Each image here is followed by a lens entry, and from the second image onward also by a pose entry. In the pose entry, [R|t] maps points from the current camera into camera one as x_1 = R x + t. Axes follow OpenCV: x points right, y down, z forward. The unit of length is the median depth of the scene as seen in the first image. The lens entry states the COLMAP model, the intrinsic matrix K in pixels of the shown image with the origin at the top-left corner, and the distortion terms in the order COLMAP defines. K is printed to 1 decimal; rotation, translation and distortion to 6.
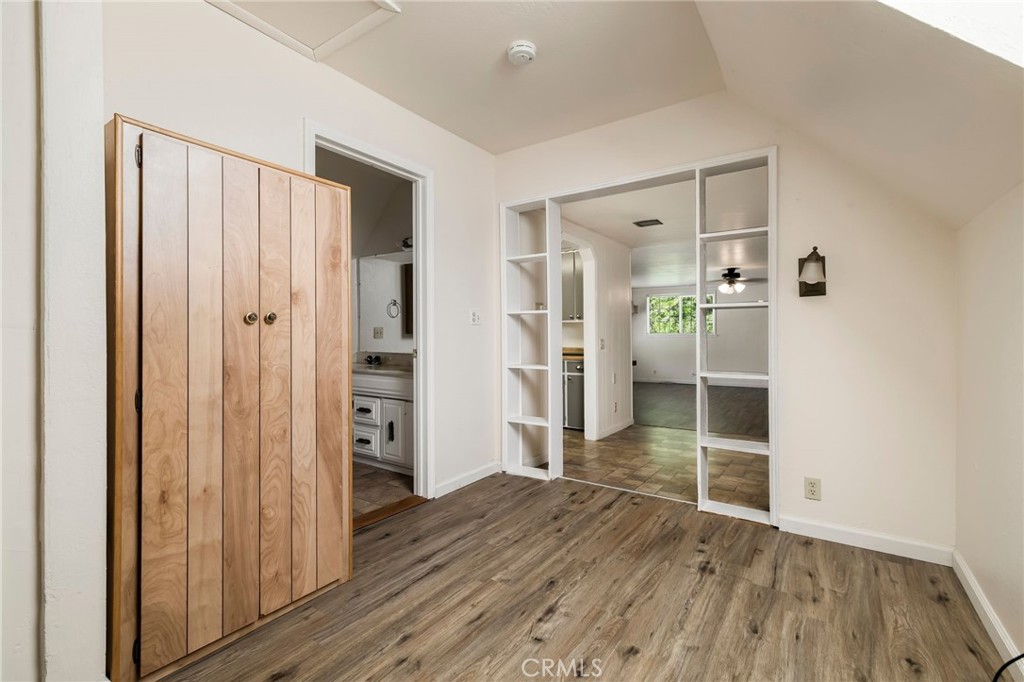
lens RADIAL K [[452.5, 0, 512.0], [0, 452.5, 341.0], [0, 0, 1]] dist [-0.000248, 0.000003]
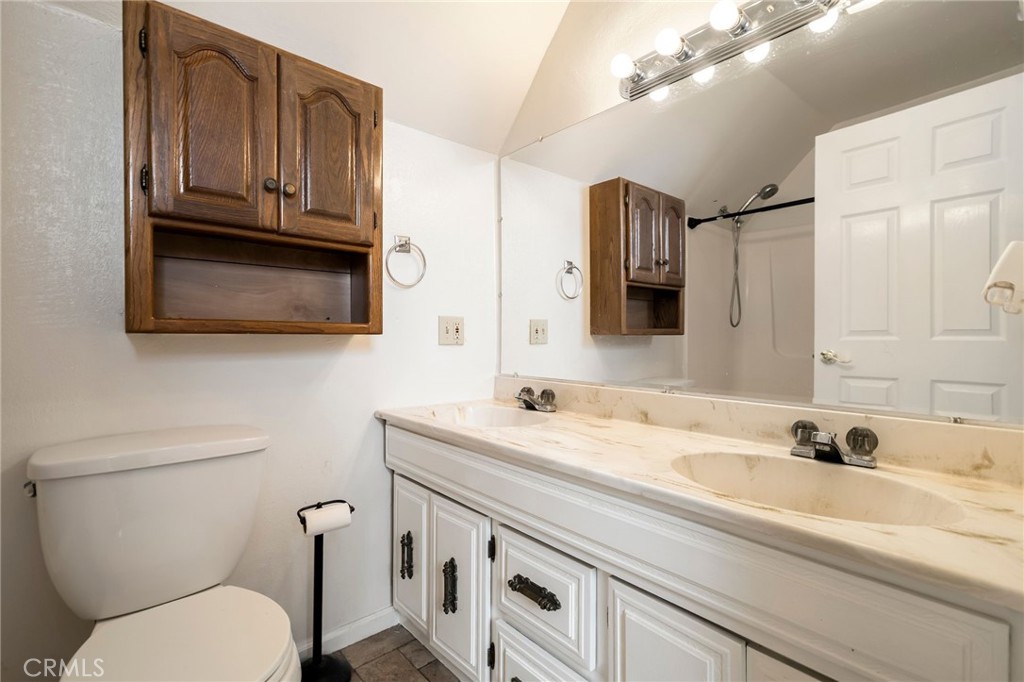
lens RADIAL K [[488.5, 0, 512.0], [0, 488.5, 341.0], [0, 0, 1]] dist [0.000788, 0.000047]
pose [[0.967435, 0.004816, -0.253074, -0.216987], [-0.006031, 0.999974, -0.004026, -0.007322], [0.253048, 0.005421, 0.967439, 0.570871]]
